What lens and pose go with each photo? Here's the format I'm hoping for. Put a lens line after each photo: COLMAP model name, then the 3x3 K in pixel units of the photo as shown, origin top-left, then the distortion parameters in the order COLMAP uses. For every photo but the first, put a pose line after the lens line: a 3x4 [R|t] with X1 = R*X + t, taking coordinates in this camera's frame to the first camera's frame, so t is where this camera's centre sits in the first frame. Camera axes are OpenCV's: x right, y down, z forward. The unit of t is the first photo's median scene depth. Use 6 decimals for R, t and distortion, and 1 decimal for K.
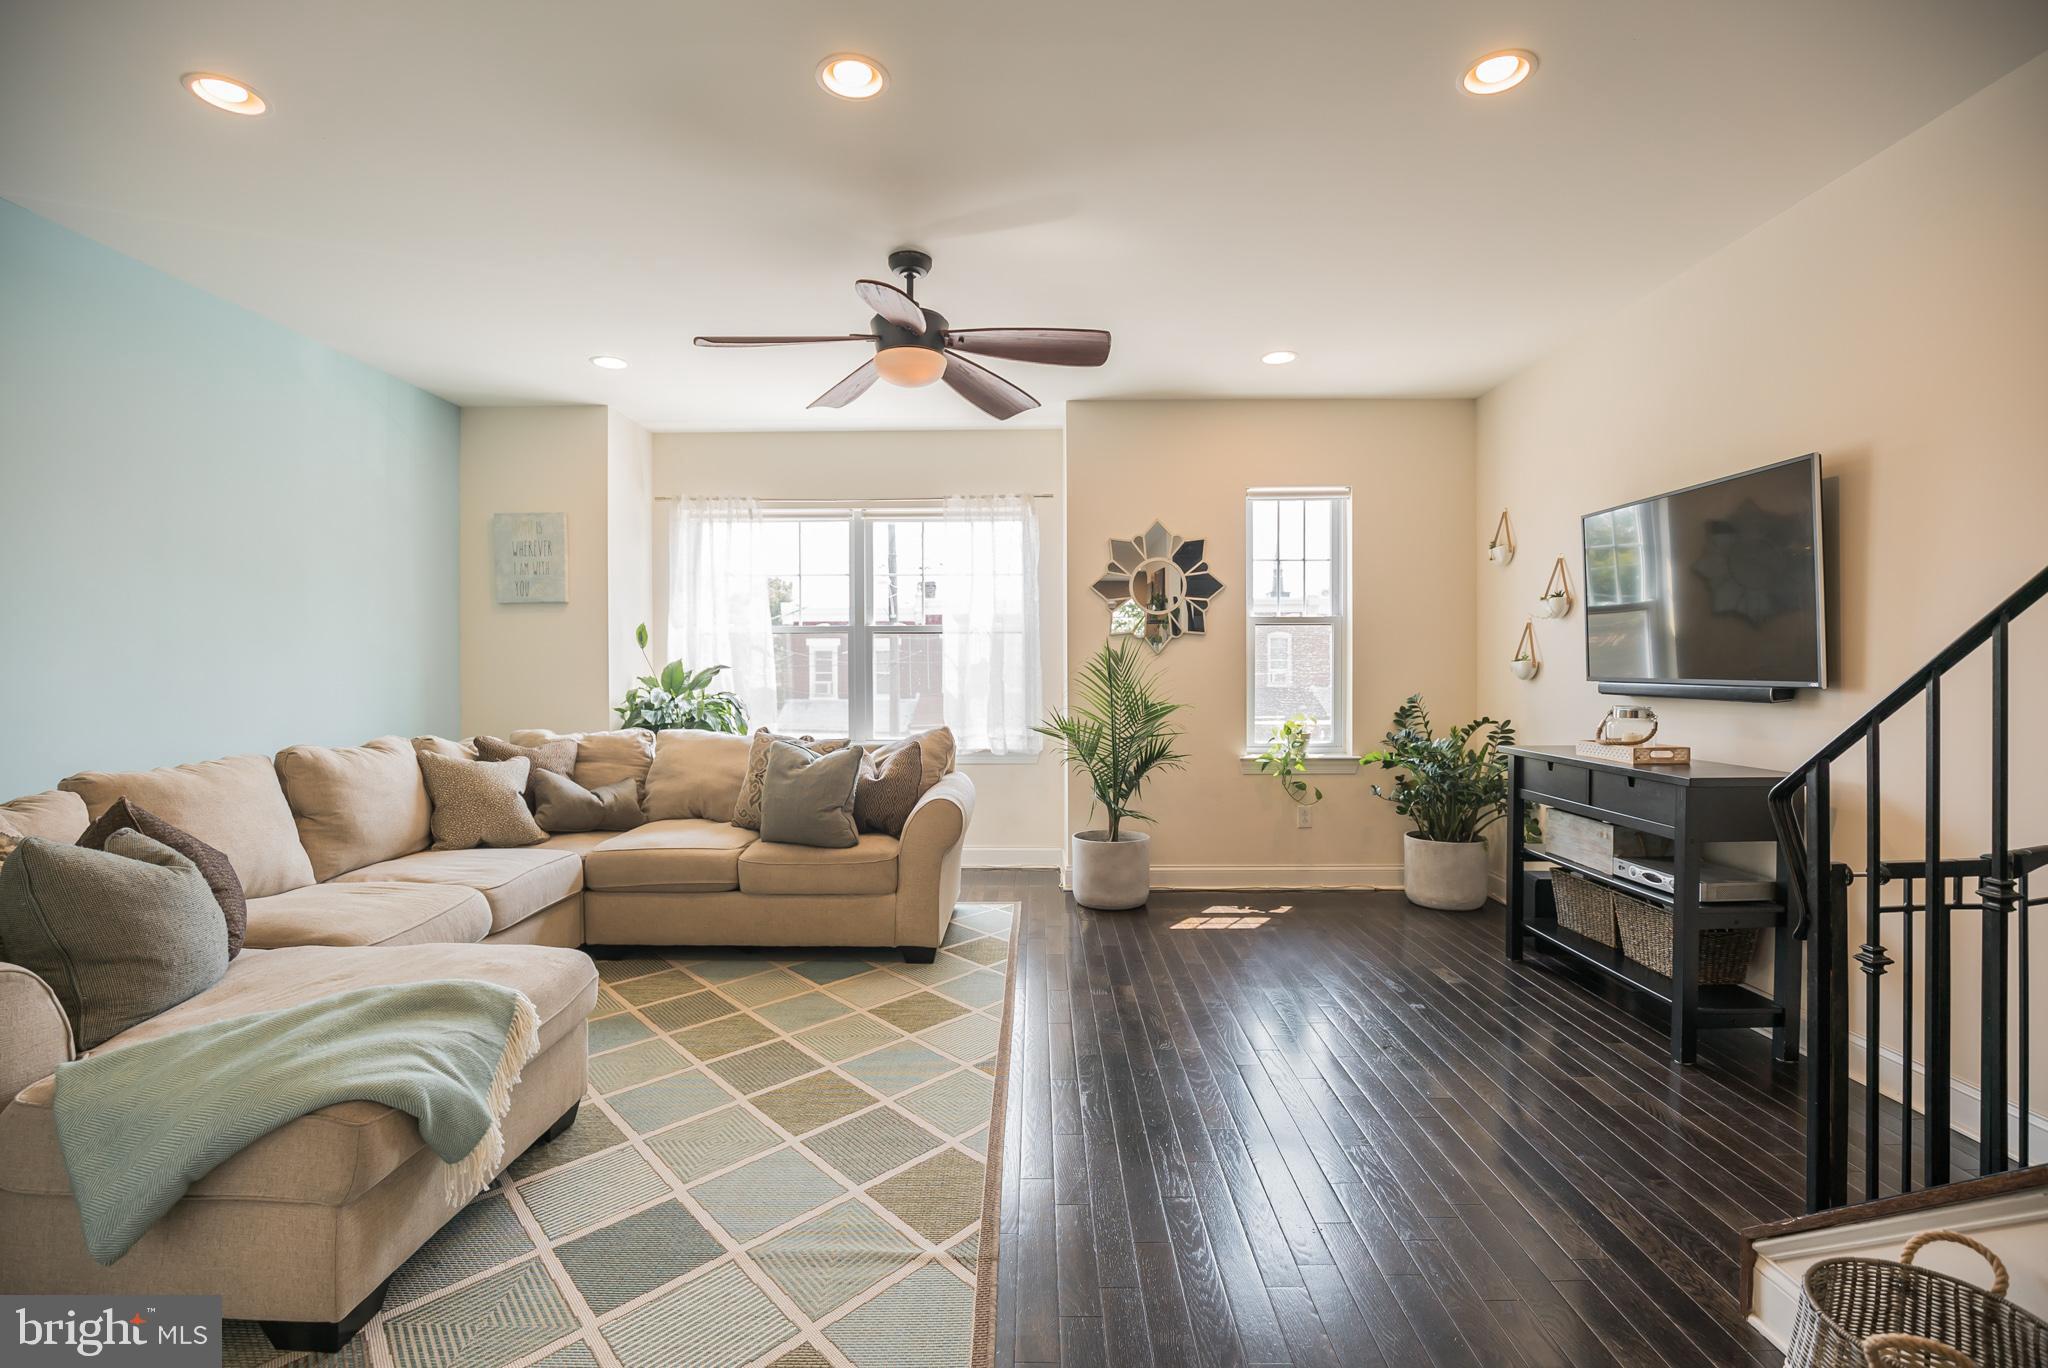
lens RADIAL K [[911.9, 0, 1020.9], [0, 911.9, 684.4], [0, 0, 1]] dist [-0.003361, -0.000074]
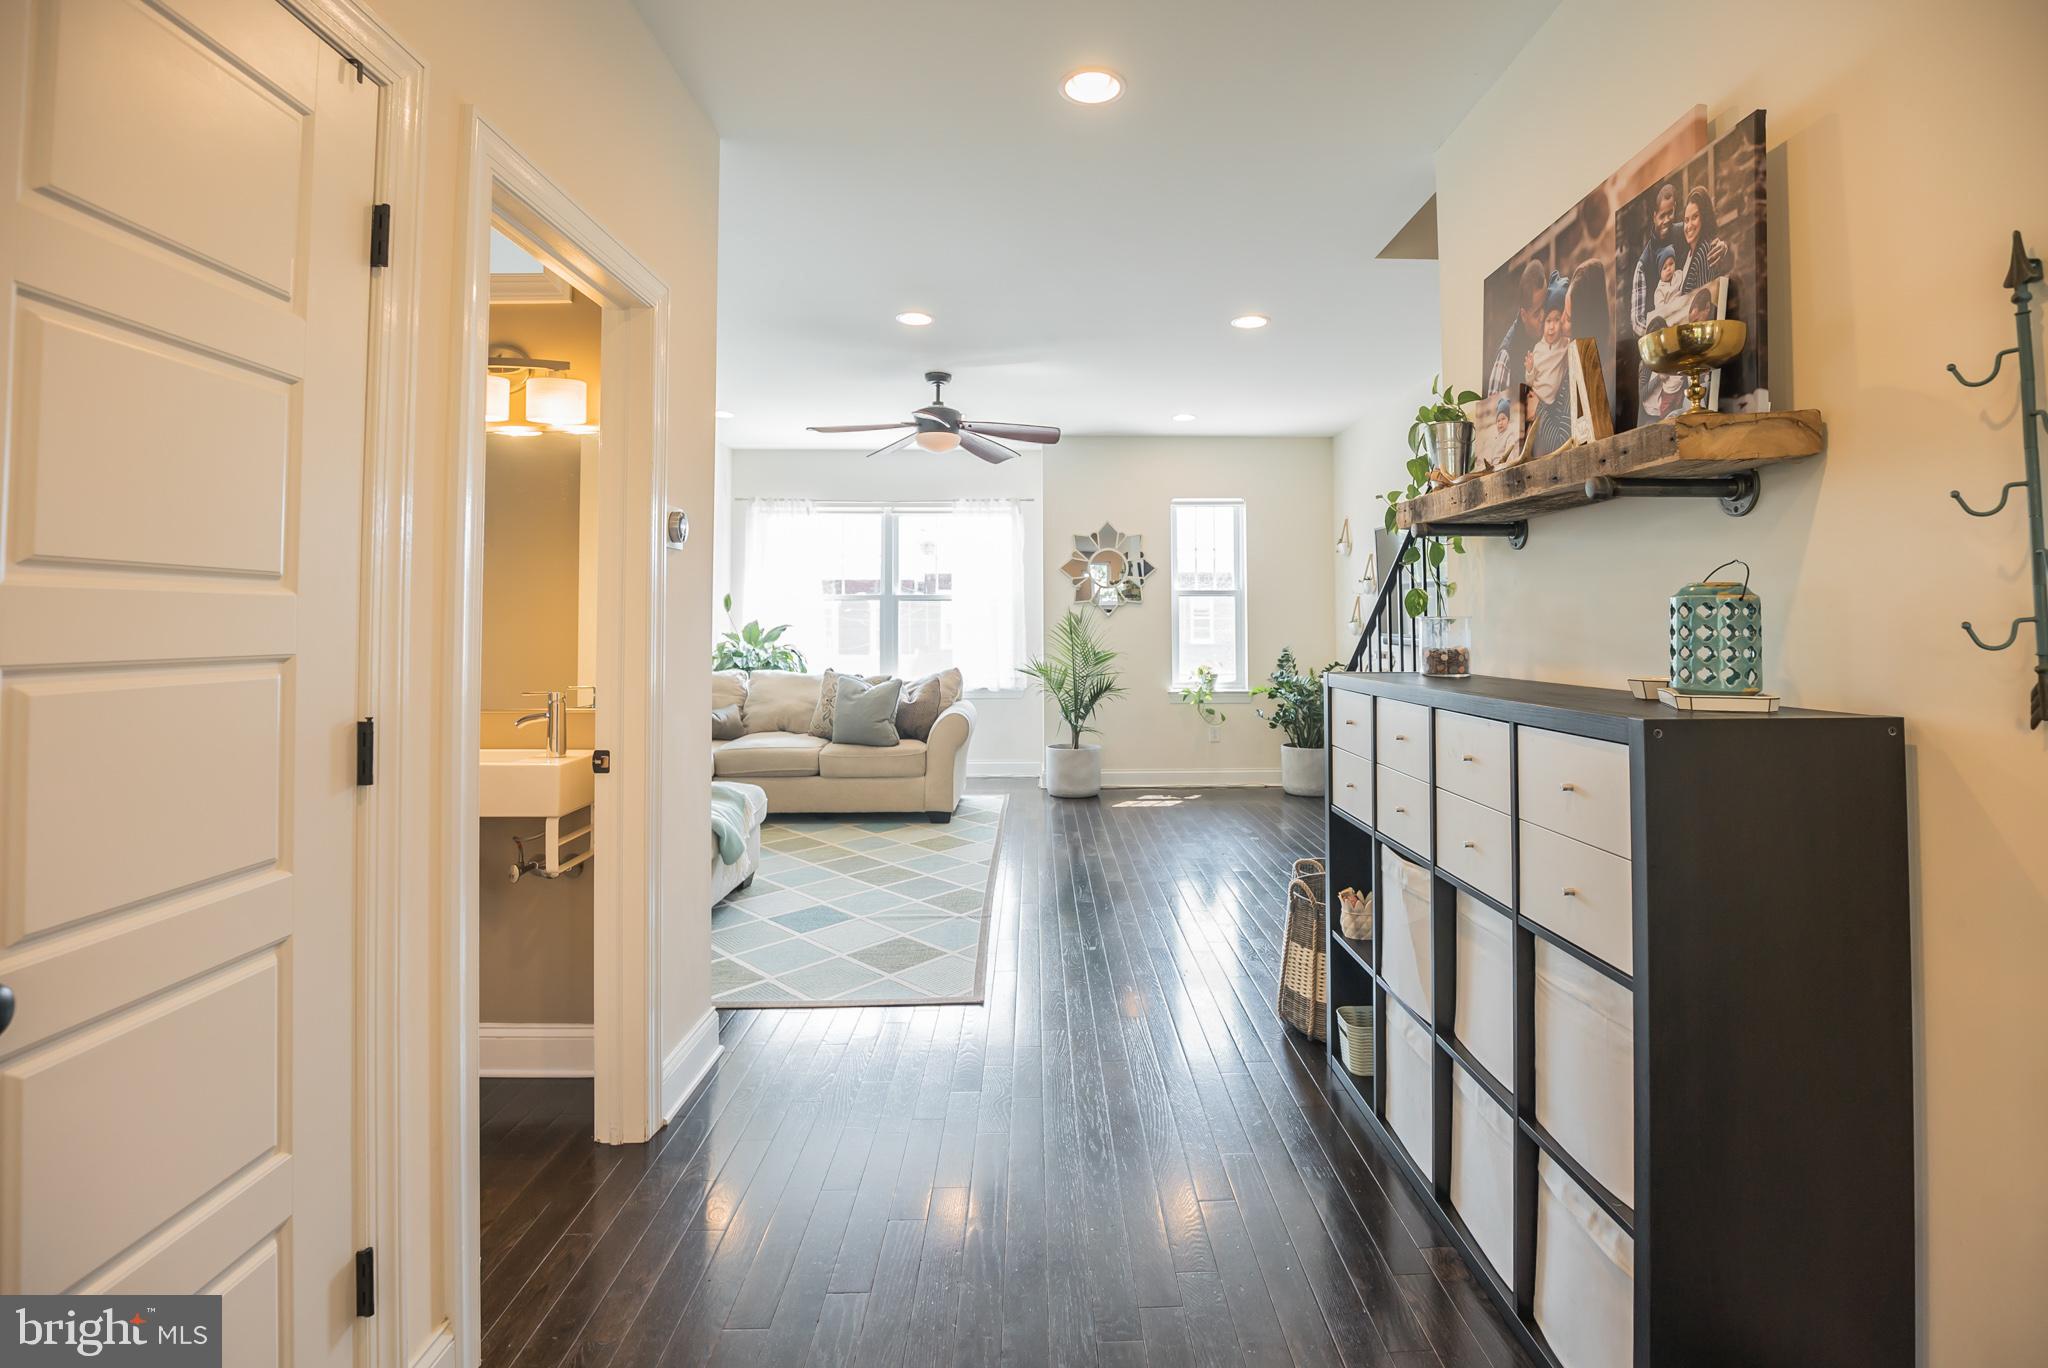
lens RADIAL K [[941.3, 0, 1061.7], [0, 941.3, 616.2], [0, 0, 1]] dist [-0.048391, -0.000505]
pose [[0.999049, 0.001293, 0.043579, 0.017524], [-0.000088, 0.999618, -0.027630, 0.005820], [-0.043598, 0.027600, 0.998668, -0.459645]]
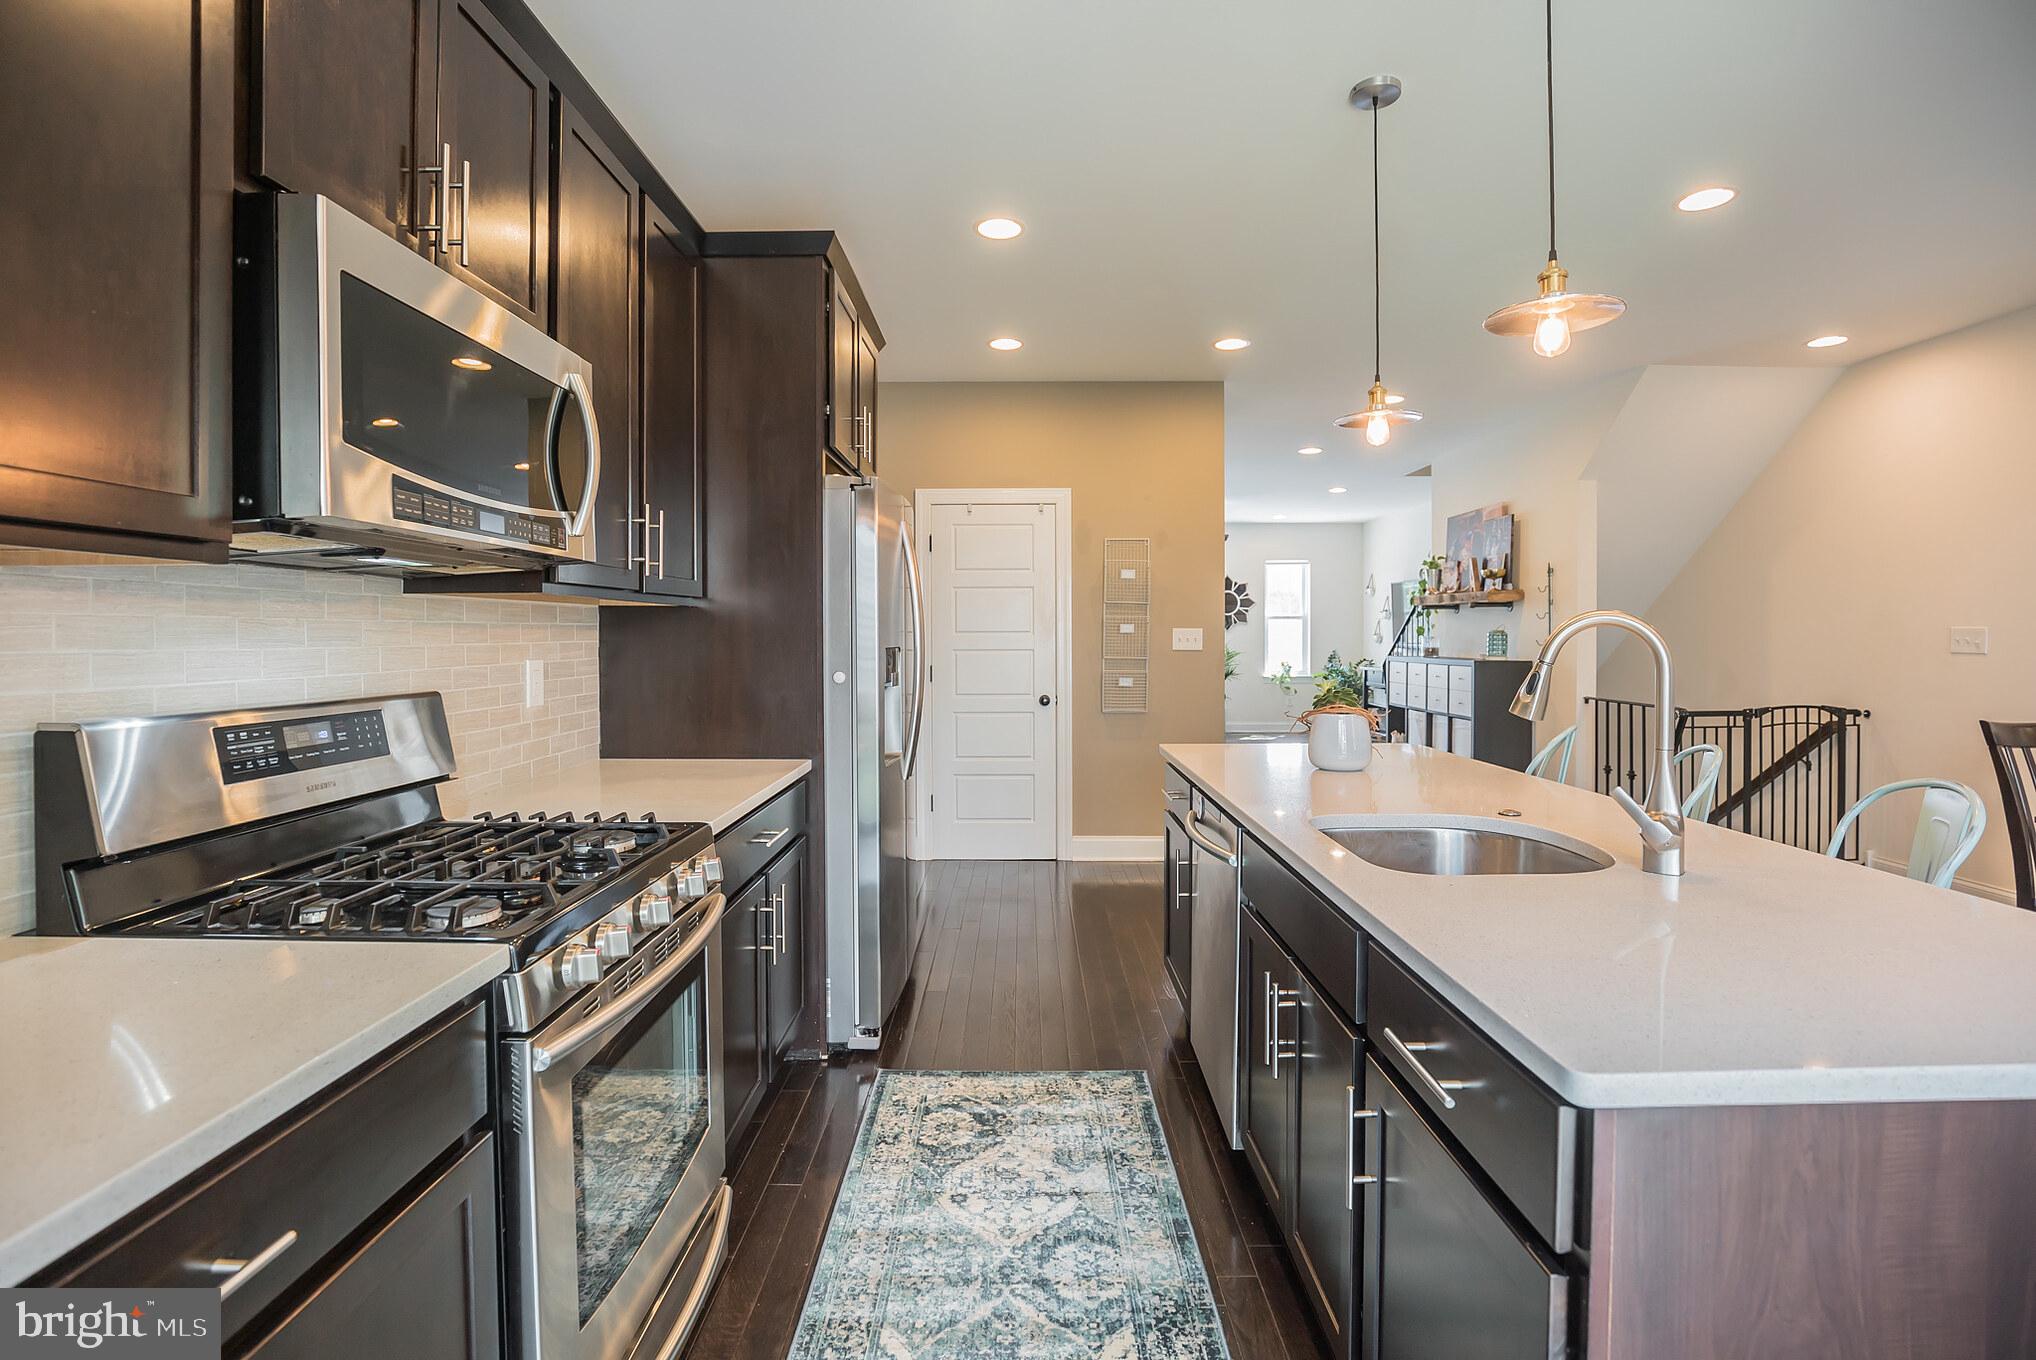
lens RADIAL K [[947.9, 0, 1018.9], [0, 947.9, 675.9], [0, 0, 1]] dist [-0.005172, -0.000301]
pose [[0.999734, -0.003651, 0.022789, -0.470078], [0.003036, 0.999631, 0.027002, 0.013030], [-0.022879, -0.026925, 0.999376, -1.515393]]
